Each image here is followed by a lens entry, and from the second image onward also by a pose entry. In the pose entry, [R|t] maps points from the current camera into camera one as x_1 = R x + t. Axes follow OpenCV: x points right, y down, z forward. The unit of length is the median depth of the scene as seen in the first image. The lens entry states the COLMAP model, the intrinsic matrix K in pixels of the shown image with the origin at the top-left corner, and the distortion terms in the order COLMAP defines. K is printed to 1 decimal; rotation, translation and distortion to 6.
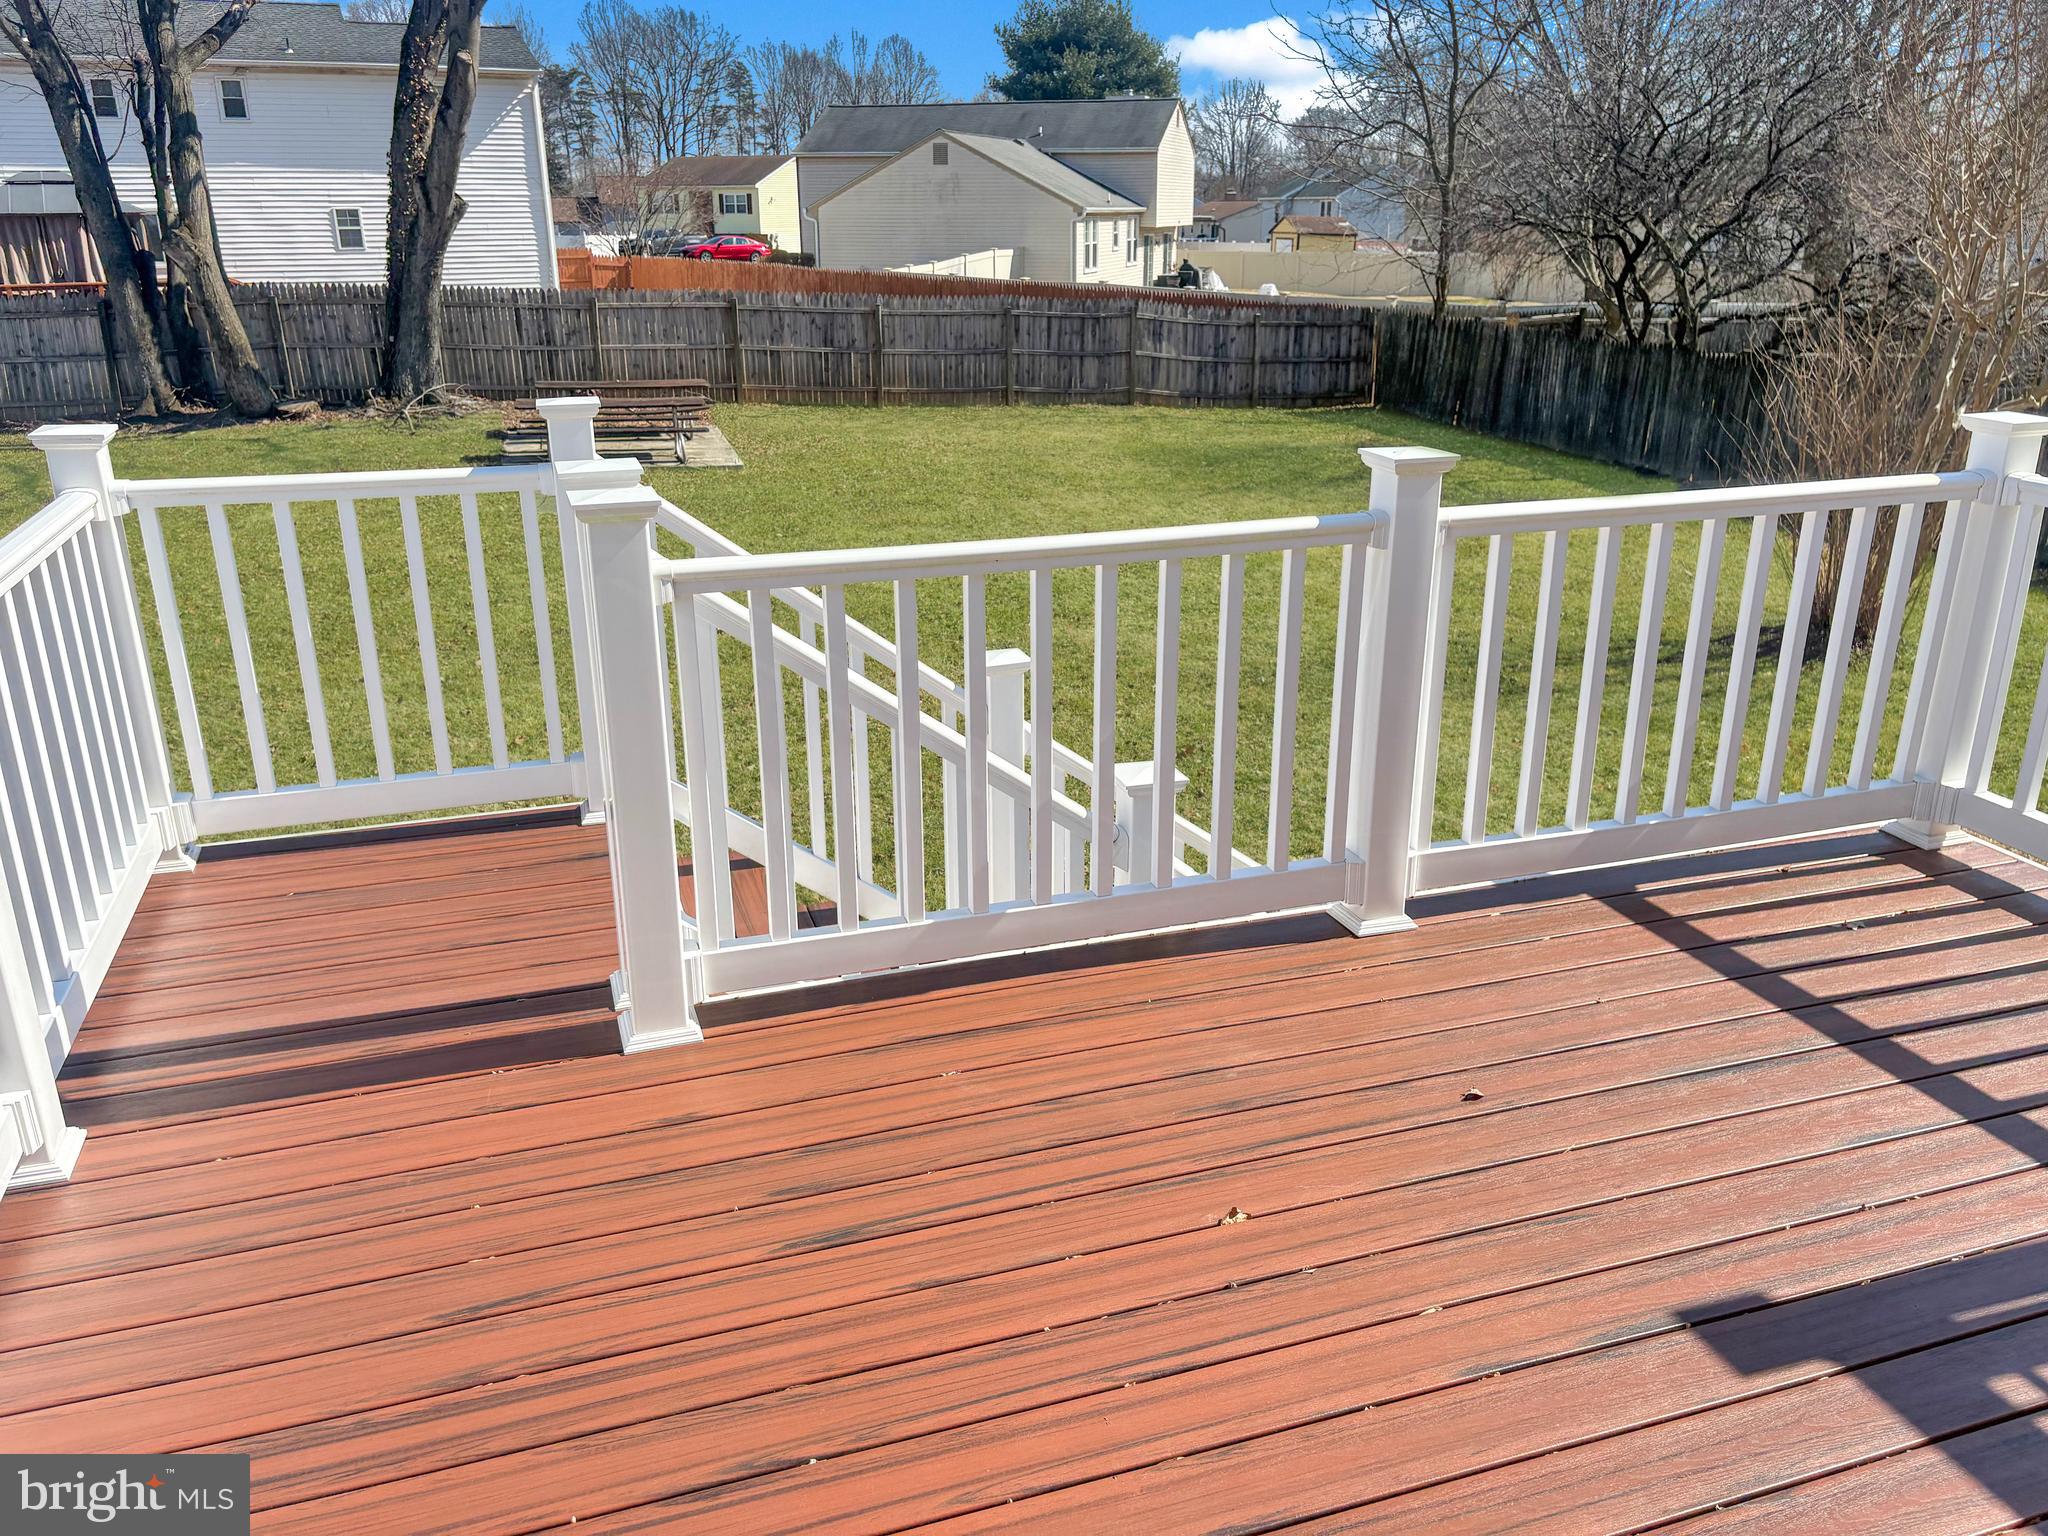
lens RADIAL K [[1551.4, 0, 1018.2], [0, 1551.4, 763.2], [0, 0, 1]] dist [0.067754, -0.084288]
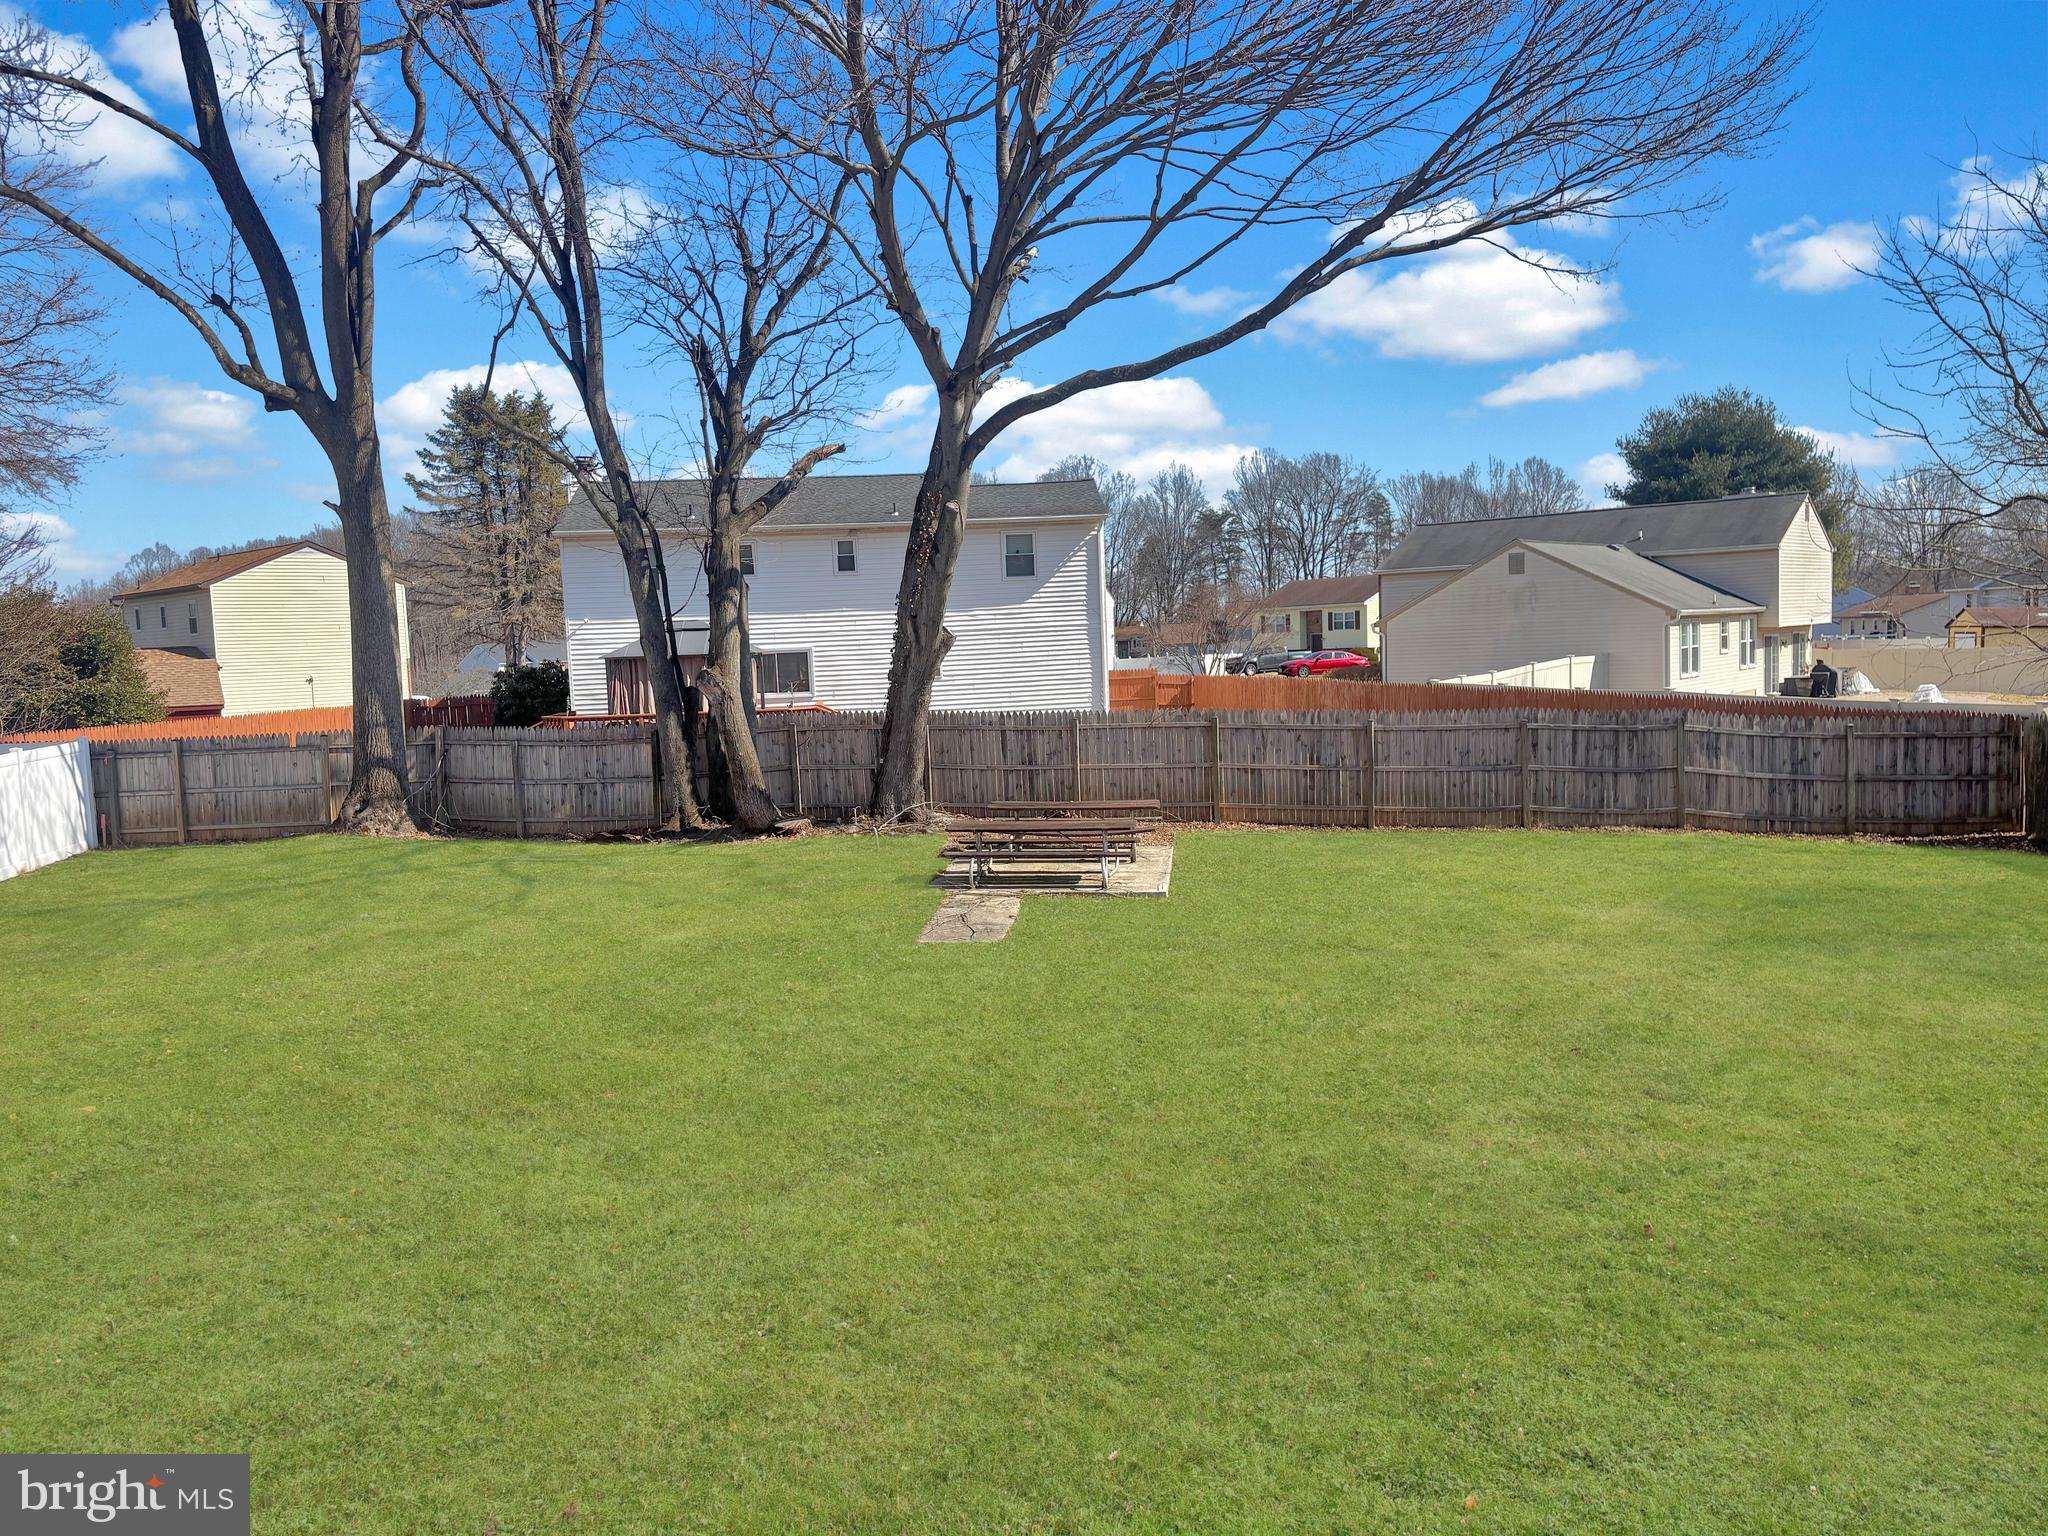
lens RADIAL K [[1551.4, 0, 1018.2], [0, 1551.4, 763.2], [0, 0, 1]] dist [0.067754, -0.084288]
pose [[0.916749, -0.001535, -0.399461, 0.082868], [-0.098248, 0.968409, -0.229199, -0.034275], [0.387193, 0.249364, 0.887637, 0.097389]]
